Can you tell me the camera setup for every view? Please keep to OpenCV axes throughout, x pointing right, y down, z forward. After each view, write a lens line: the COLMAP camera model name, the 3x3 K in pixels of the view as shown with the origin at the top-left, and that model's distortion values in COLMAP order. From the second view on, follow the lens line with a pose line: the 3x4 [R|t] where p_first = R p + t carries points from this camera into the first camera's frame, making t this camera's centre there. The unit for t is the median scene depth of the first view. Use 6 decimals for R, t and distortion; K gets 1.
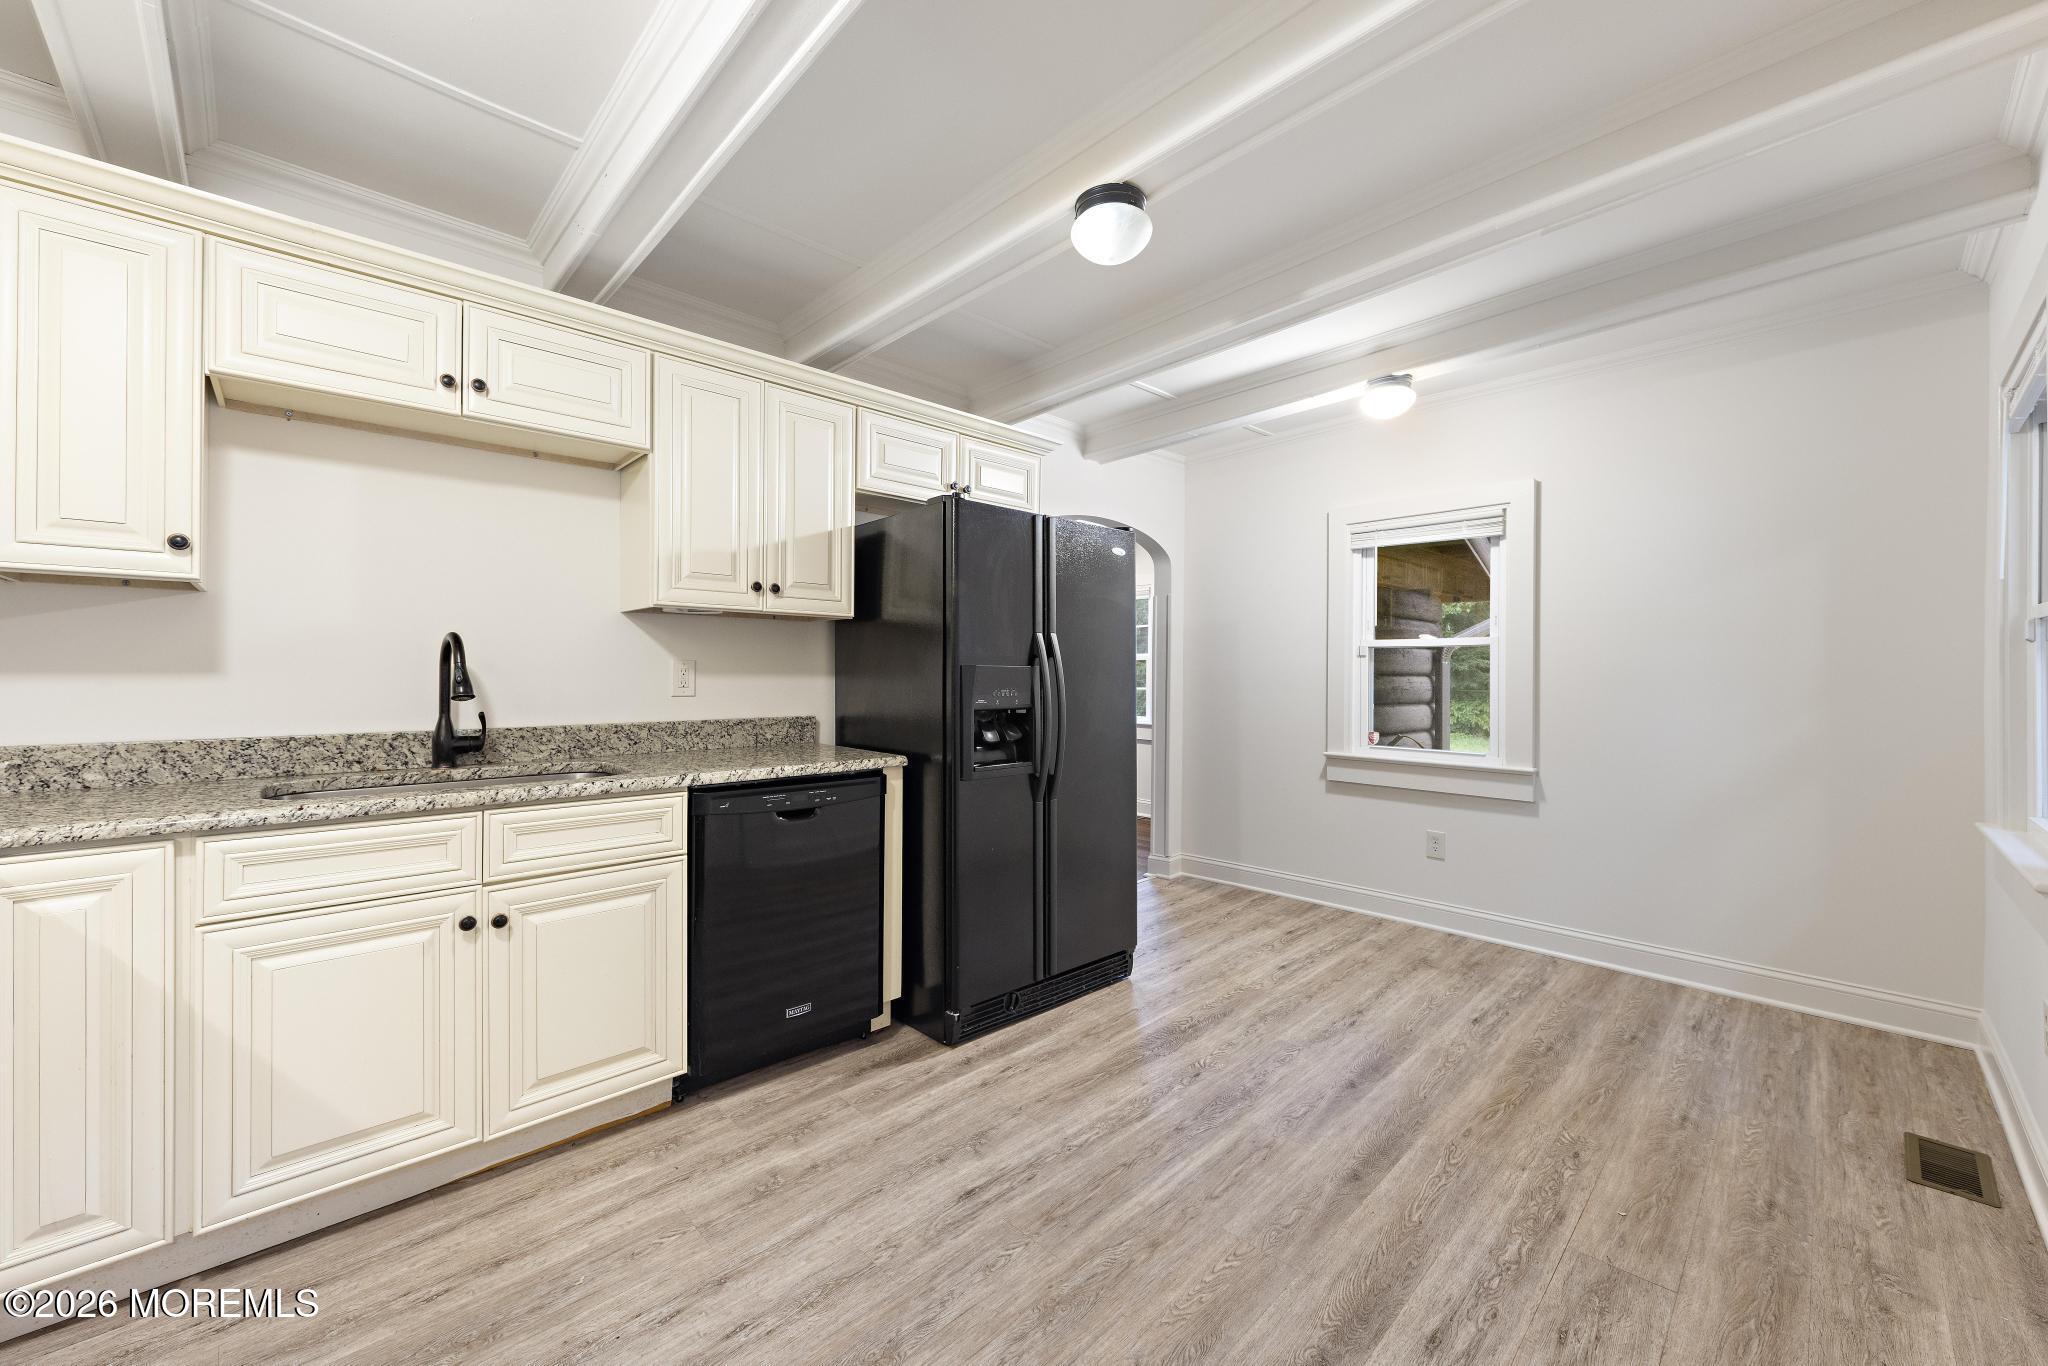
lens RADIAL K [[791.9, 0, 1037.3], [0, 791.9, 676.6], [0, 0, 1]] dist [0.003471, 0.000226]
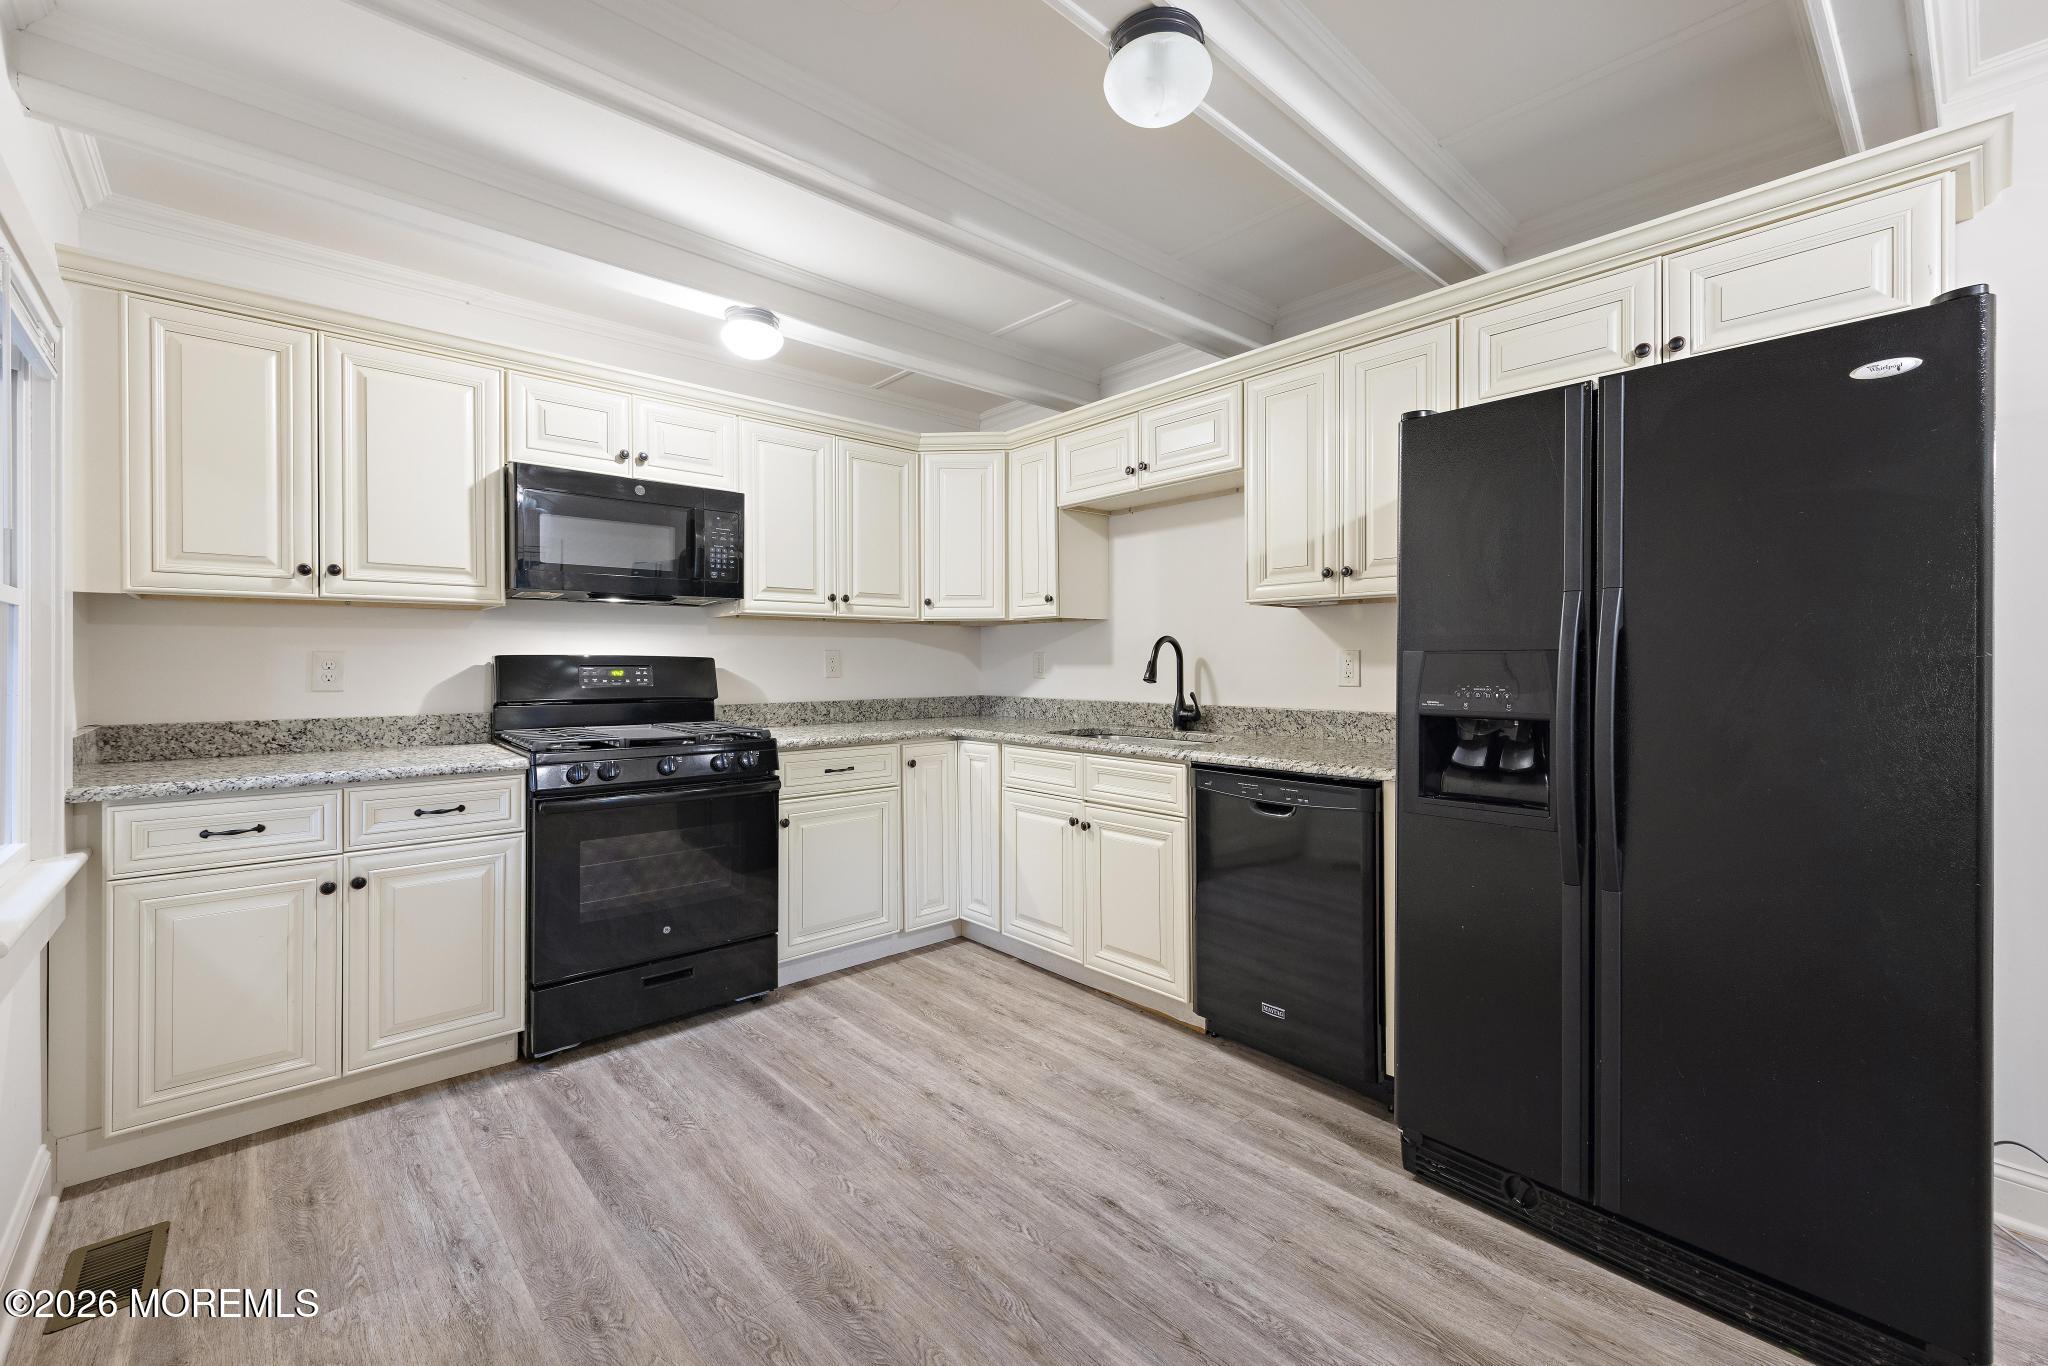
lens RADIAL K [[852.6, 0, 1035.5], [0, 852.6, 672.7], [0, 0, 1]] dist [0.002285, -0.000137]
pose [[-0.037329, 0.009216, -0.999261, 0.834878], [-0.000030, 0.999957, 0.009223, -0.003021], [0.999303, 0.000374, -0.037327, 0.833408]]
